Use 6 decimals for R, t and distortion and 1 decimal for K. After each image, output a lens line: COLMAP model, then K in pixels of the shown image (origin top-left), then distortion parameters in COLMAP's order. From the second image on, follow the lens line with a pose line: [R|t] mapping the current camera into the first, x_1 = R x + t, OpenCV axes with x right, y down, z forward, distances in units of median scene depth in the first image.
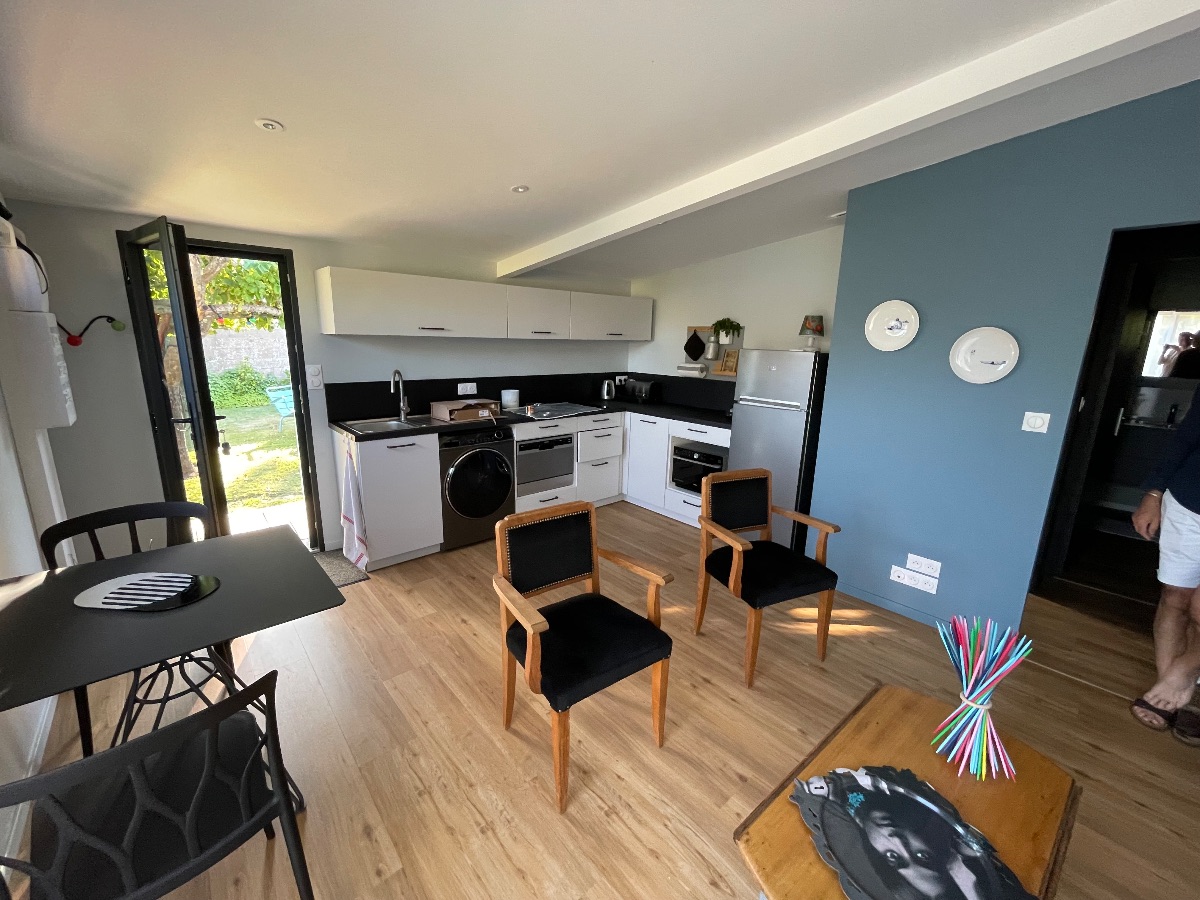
lens RADIAL K [[494.7, 0, 600.0], [0, 494.7, 450.0], [0, 0, 1]] dist [0.007883, 0.000270]
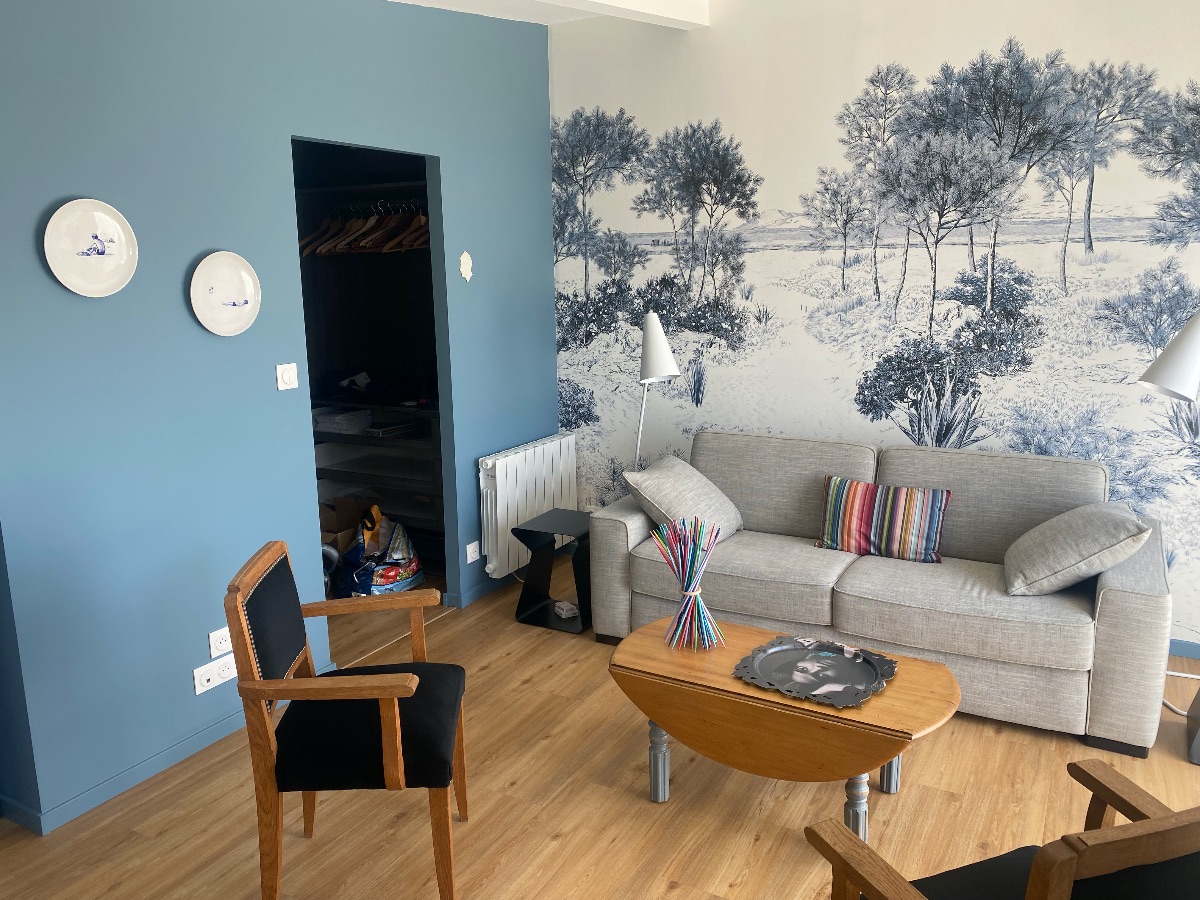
lens RADIAL K [[915.3, 0, 600.0], [0, 915.3, 450.0], [0, 0, 1]] dist [-0.001379, -0.000445]
pose [[-0.335242, -0.207540, 0.918988, -0.428327], [0.217547, 0.932022, 0.289843, -0.185319], [-0.916671, 0.297091, -0.267303, 0.714678]]
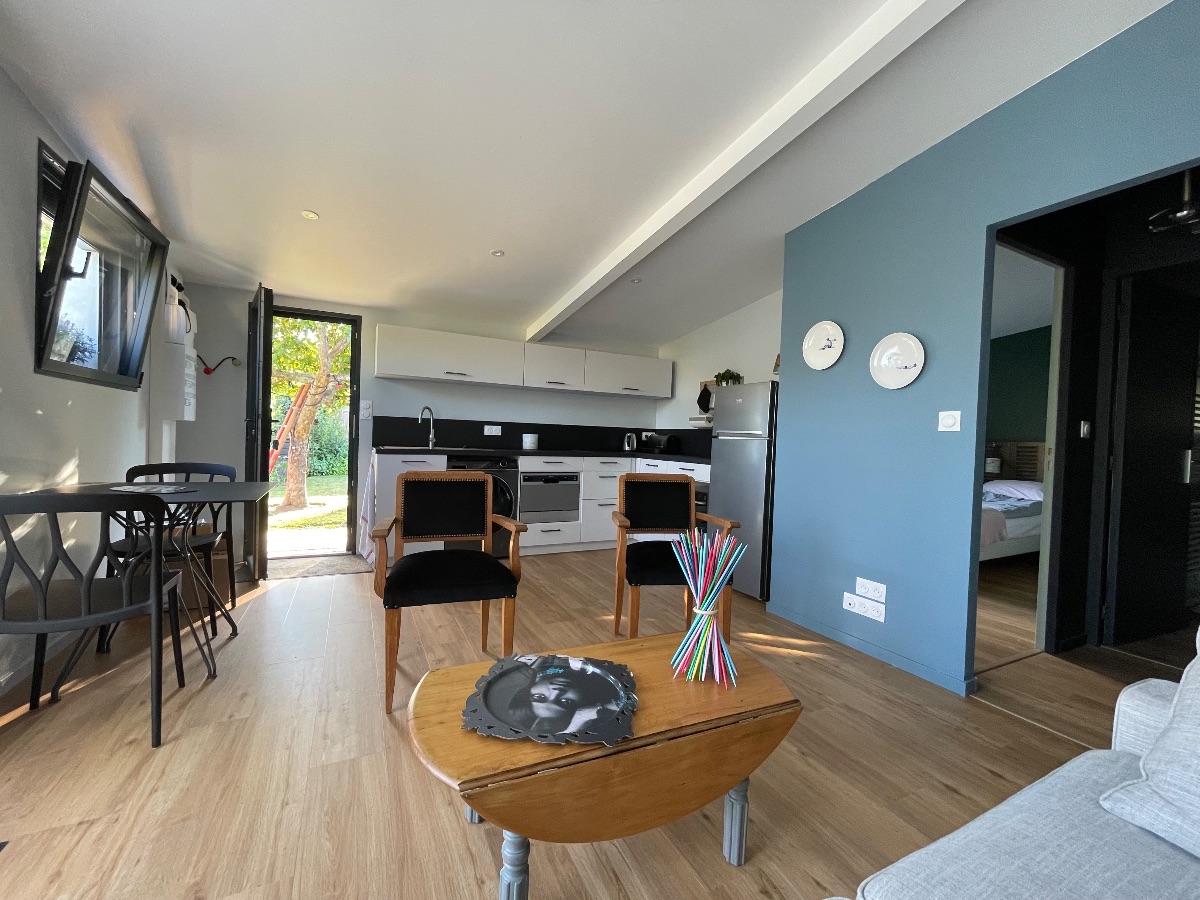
lens RADIAL K [[494.7, 0, 600.0], [0, 494.7, 450.0], [0, 0, 1]] dist [0.007883, 0.000270]
pose [[0.966804, 0.016573, -0.254981, 0.347149], [-0.069569, 0.977269, -0.200265, 0.173738], [0.245866, 0.211356, 0.945980, -0.039497]]
